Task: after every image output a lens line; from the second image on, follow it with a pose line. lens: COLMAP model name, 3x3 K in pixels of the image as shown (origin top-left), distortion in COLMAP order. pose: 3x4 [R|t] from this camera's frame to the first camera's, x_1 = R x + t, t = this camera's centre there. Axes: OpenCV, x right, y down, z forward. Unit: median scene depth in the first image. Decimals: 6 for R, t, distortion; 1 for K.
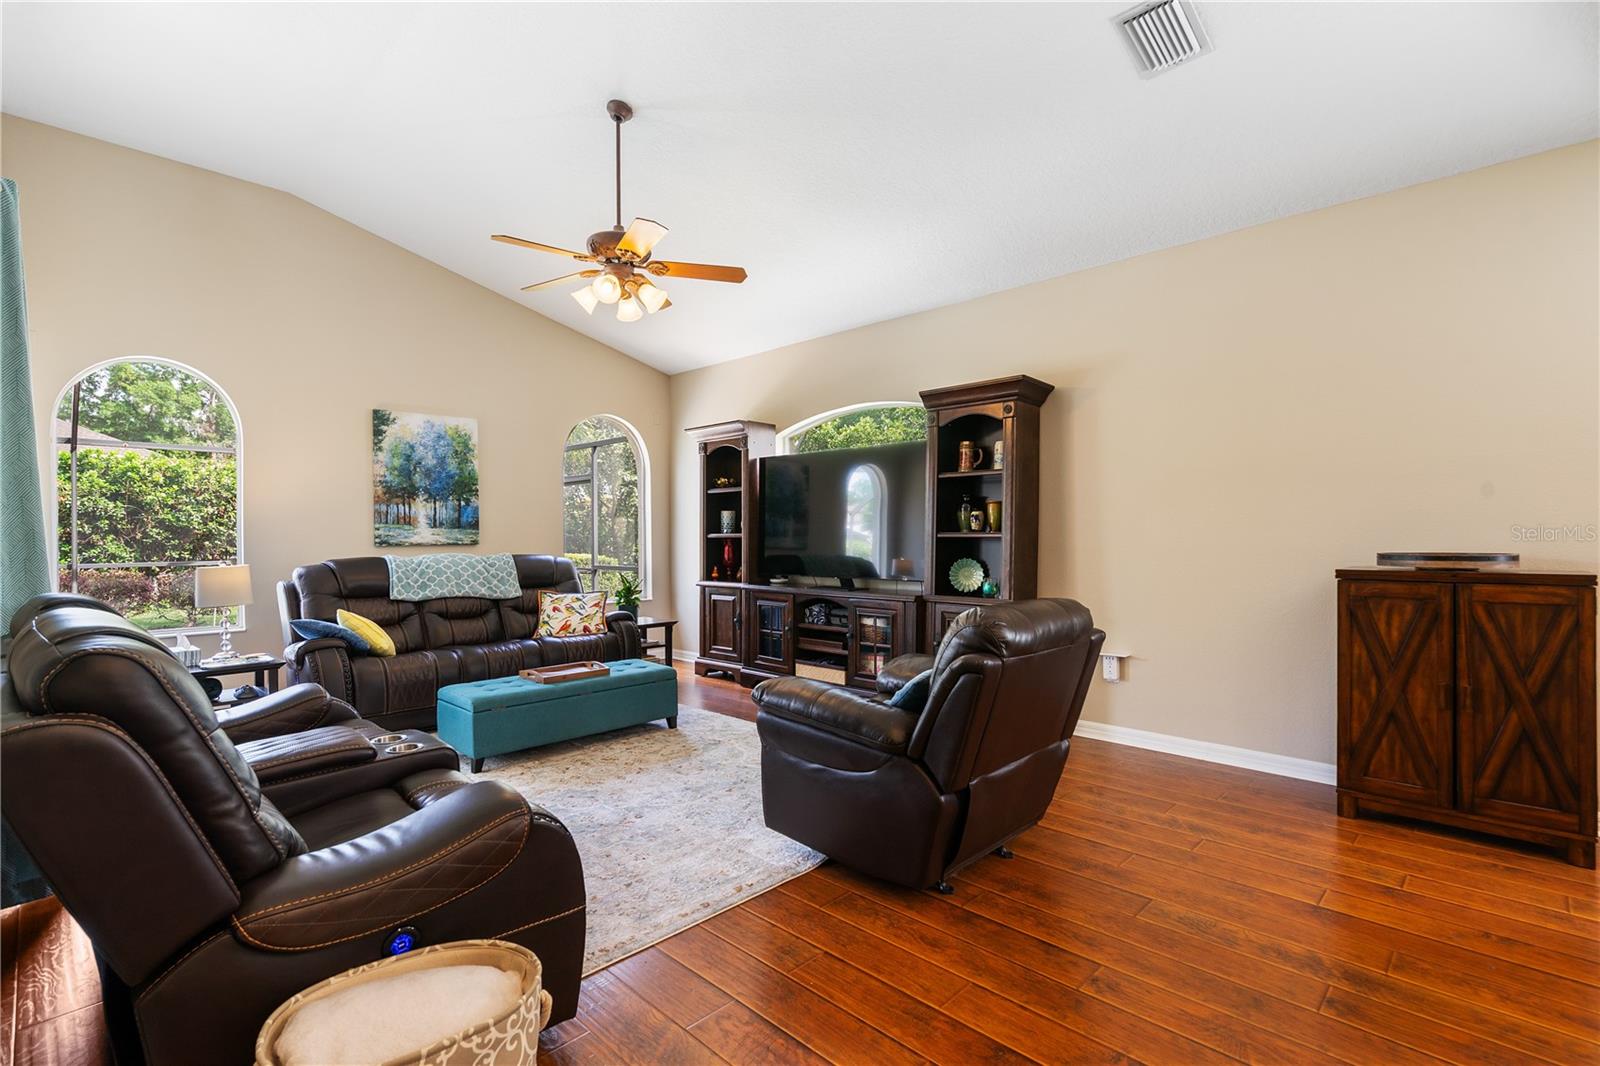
lens RADIAL K [[738.2, 0, 800.0], [0, 738.2, 533.0], [0, 0, 1]] dist [-0.000363, 0.000219]
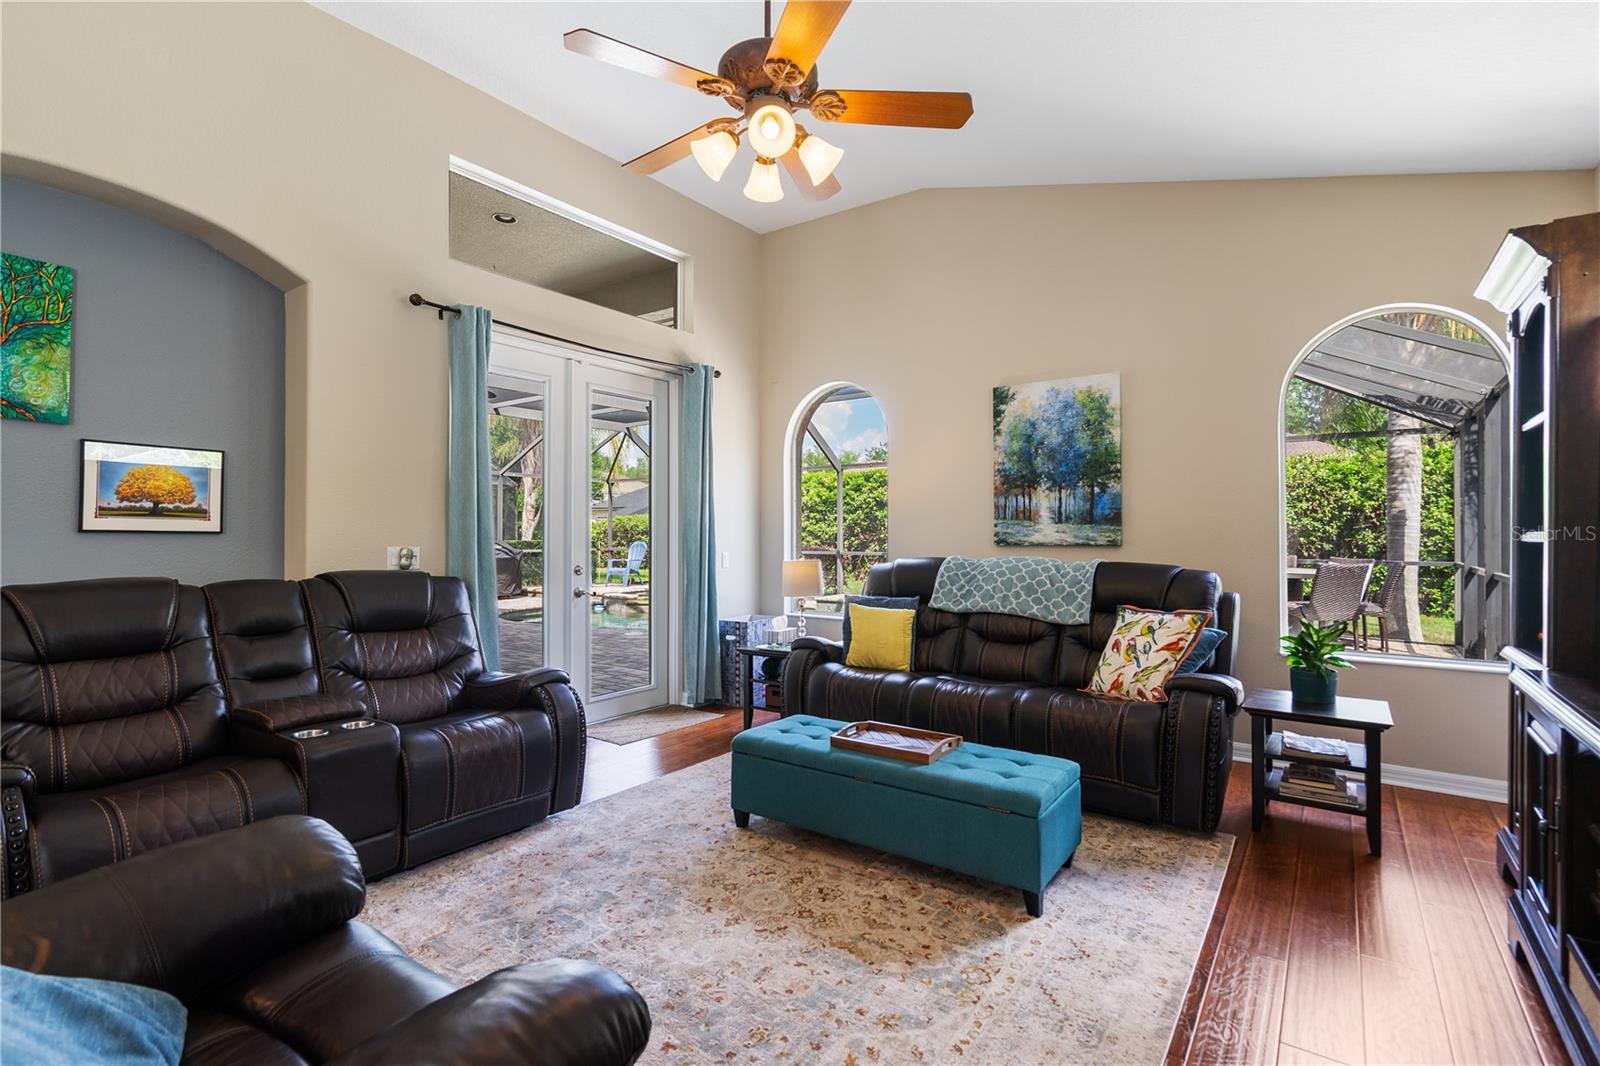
lens RADIAL K [[754.2, 0, 795.1], [0, 754.2, 525.4], [0, 0, 1]] dist [-0.001788, 0.000510]
pose [[0.141780, -0.005622, -0.989882, 0.255647], [0.001461, 0.999984, -0.005470, -0.001044], [0.989897, -0.000670, 0.141786, 0.609895]]
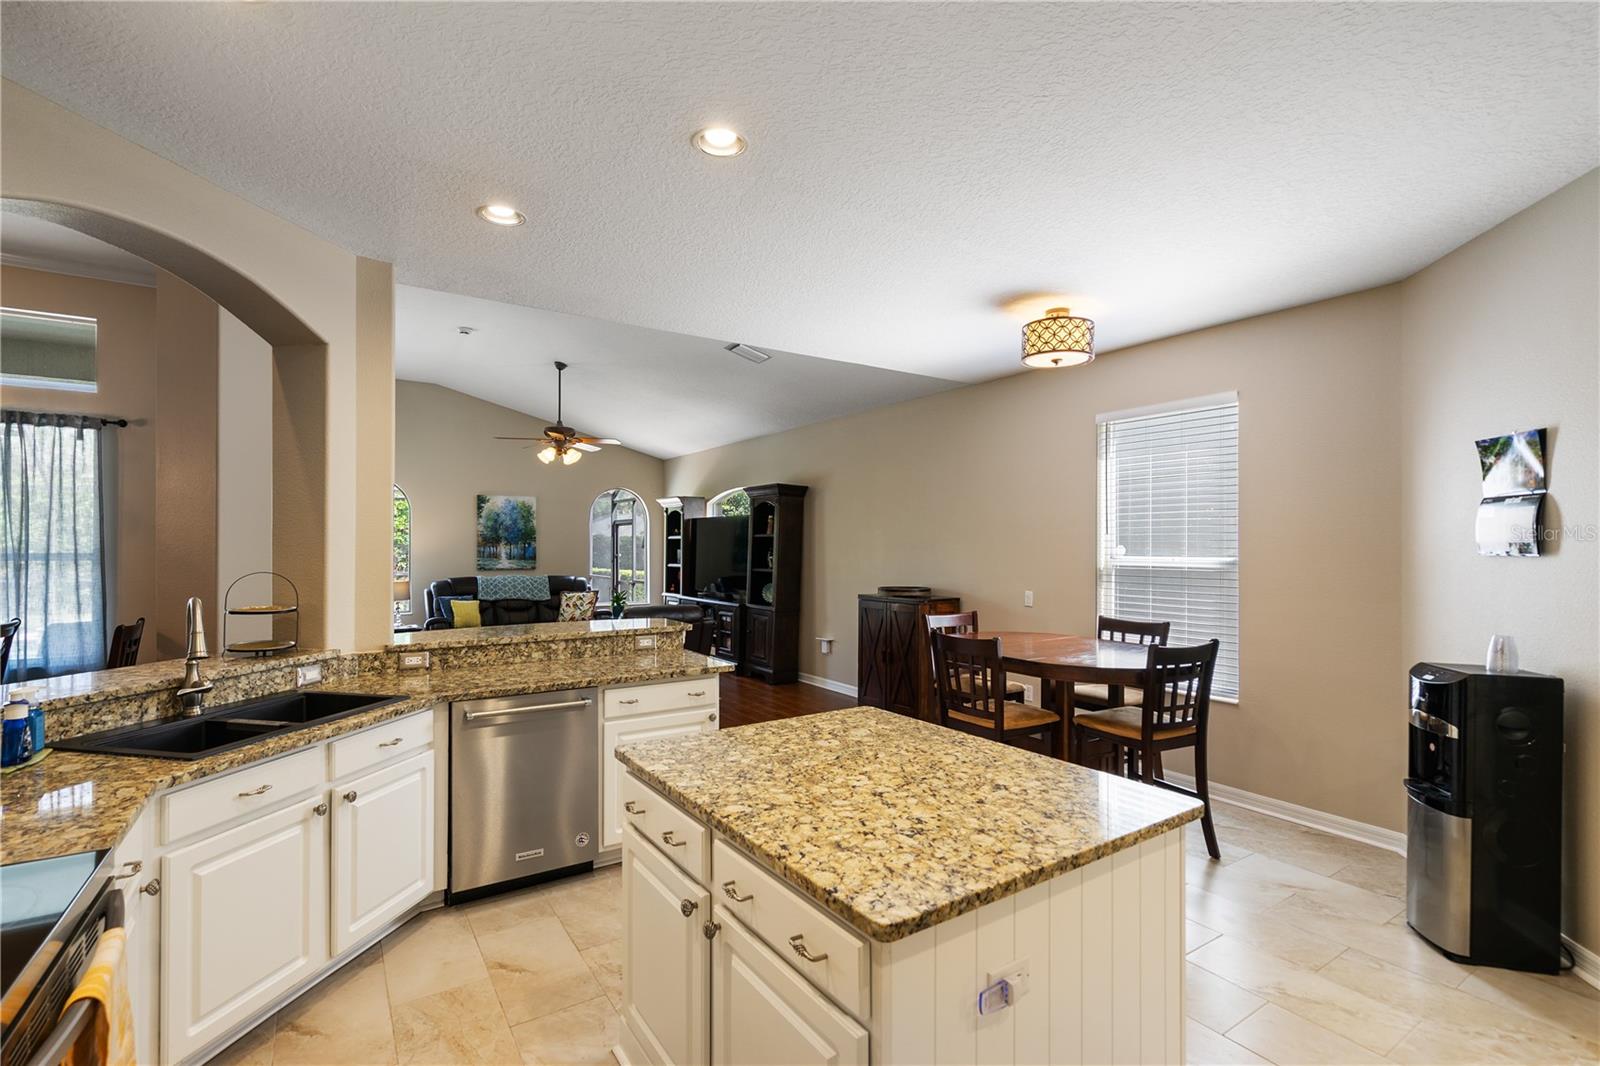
lens RADIAL K [[727.2, 0, 793.6], [0, 727.2, 545.3], [0, 0, 1]] dist [-0.002247, 0.000240]
pose [[0.974857, 0.006298, -0.222743, 0.553946], [-0.005952, 0.999980, 0.002226, -0.049482], [0.222753, -0.000844, 0.974875, -0.545941]]
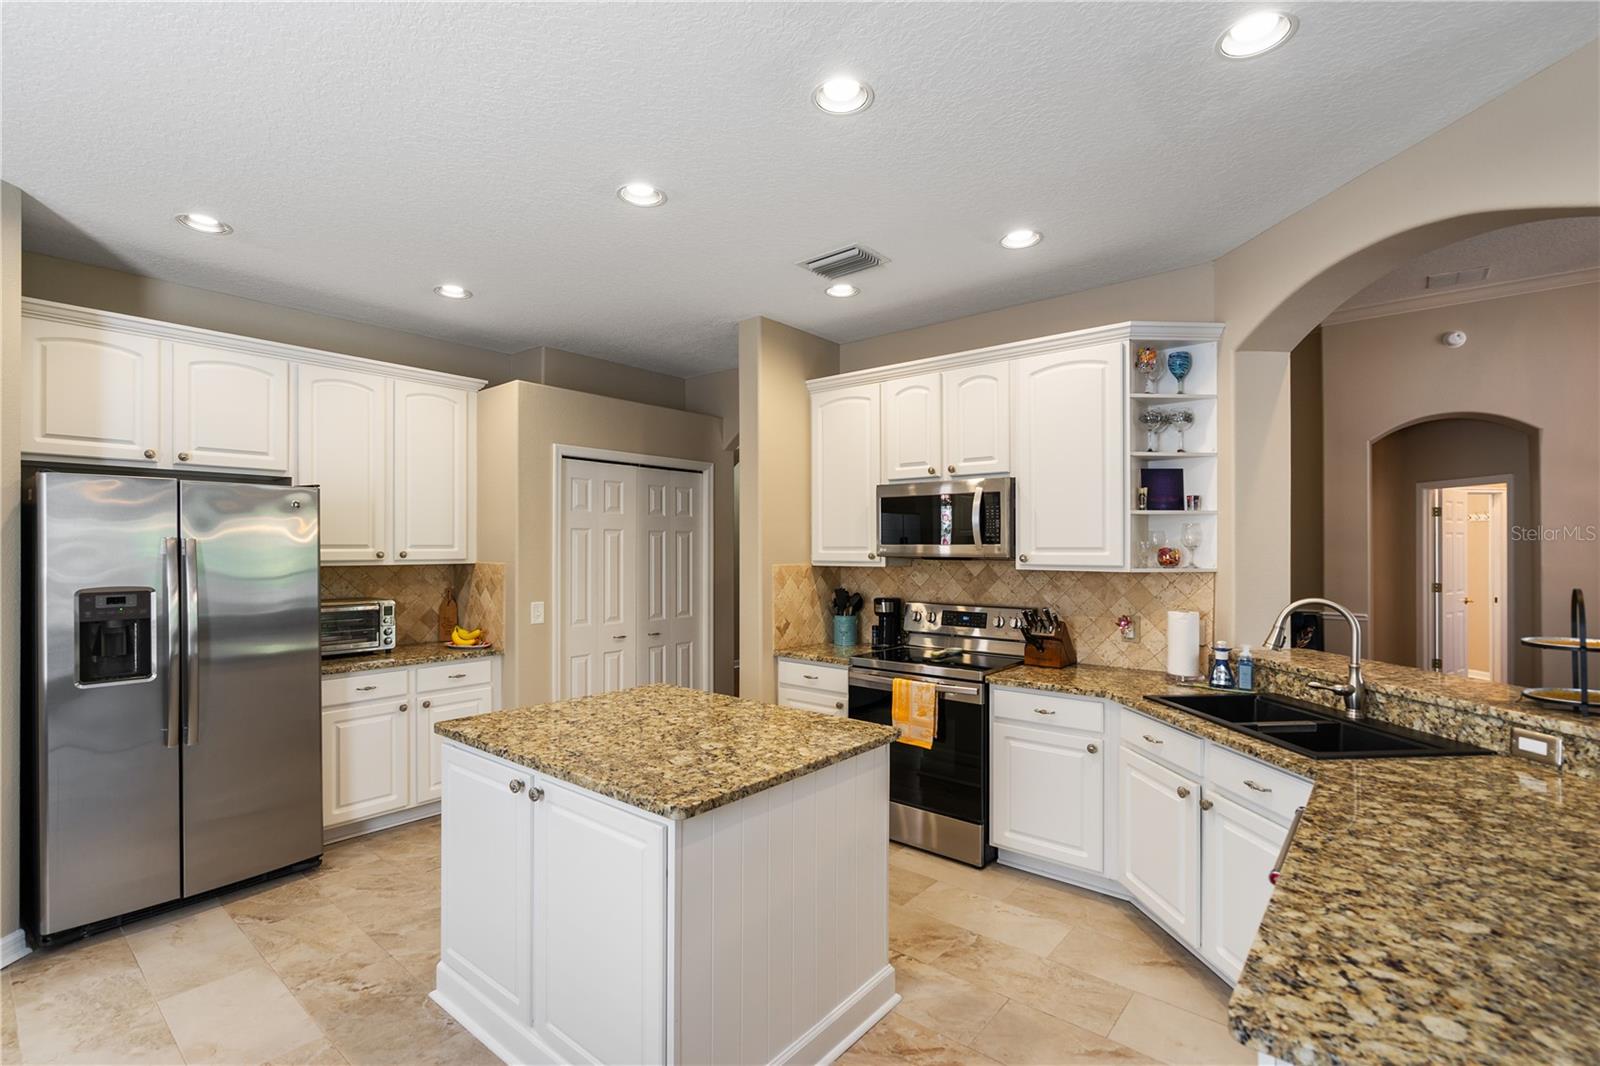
lens RADIAL K [[727.2, 0, 793.6], [0, 727.2, 545.3], [0, 0, 1]] dist [-0.002247, 0.000240]
pose [[-0.997516, 0.003513, -0.070347, 0.471762], [0.003883, 0.999979, -0.005127, -0.047212], [0.070328, -0.005387, -0.997509, 0.206431]]
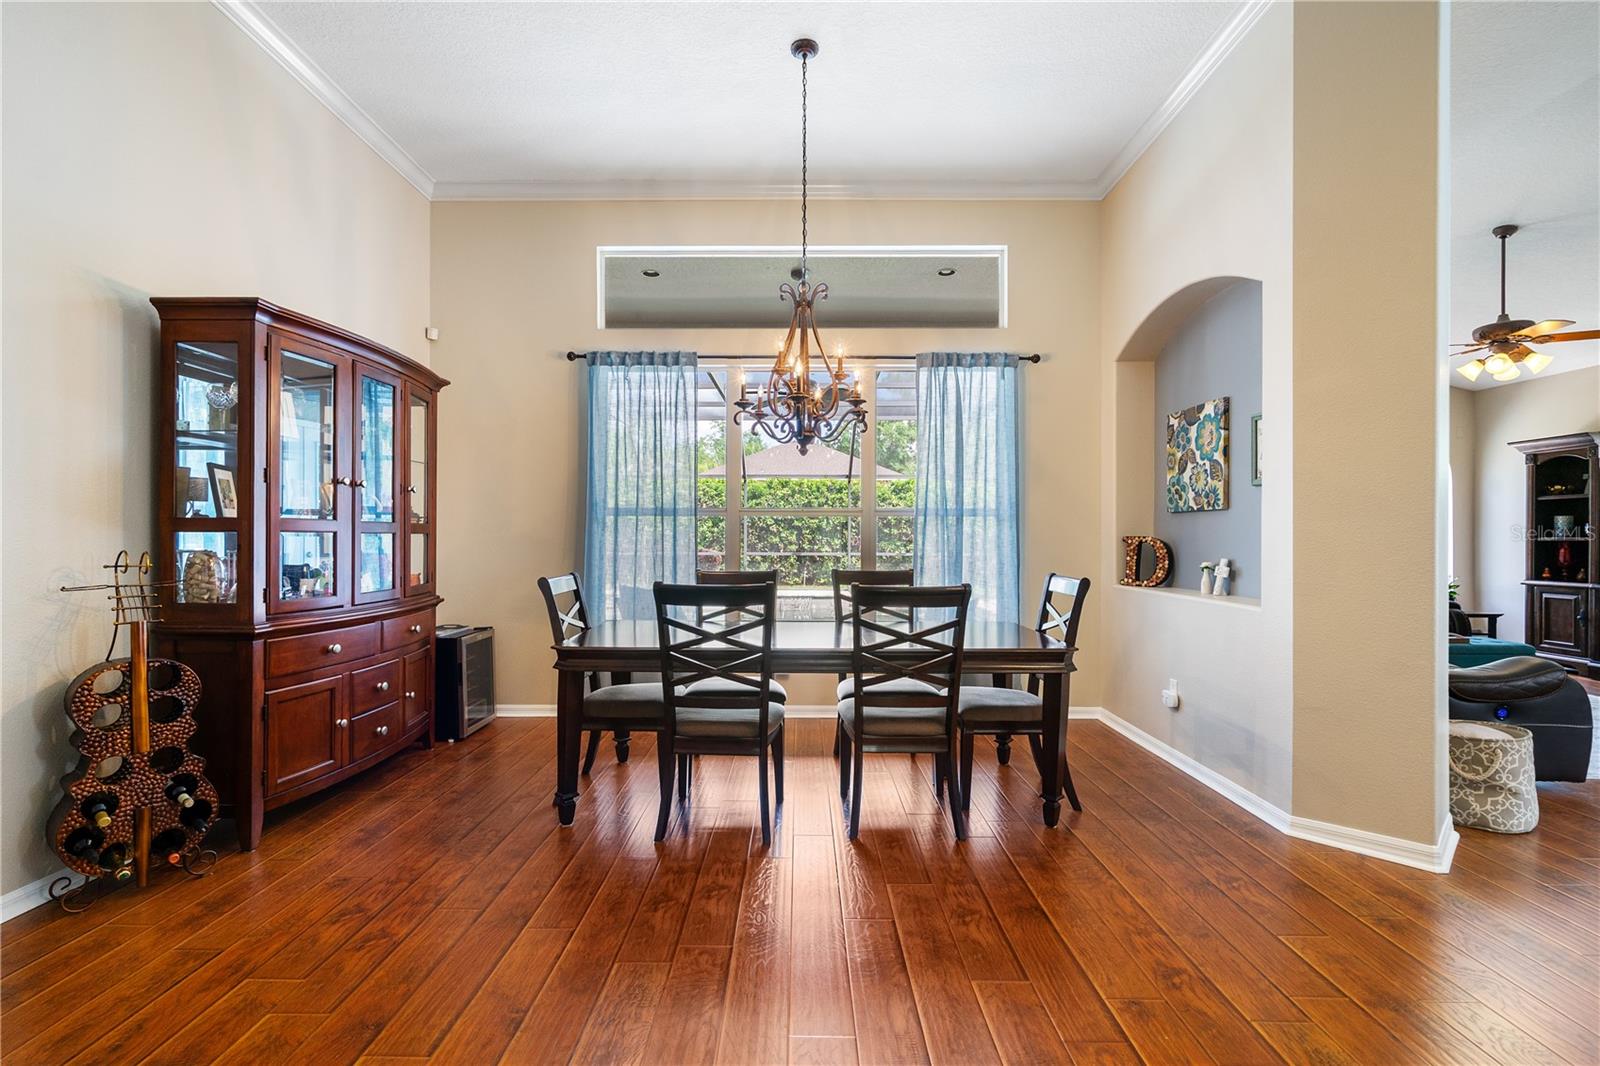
lens RADIAL K [[728.9, 0, 791.0], [0, 728.9, 533.0], [0, 0, 1]] dist [-0.002293, 0.000167]
pose [[0.687582, 0.002926, -0.726101, -0.113492], [-0.003655, 0.999993, 0.000568, -0.001788], [0.726097, 0.002264, 0.687588, -0.589763]]
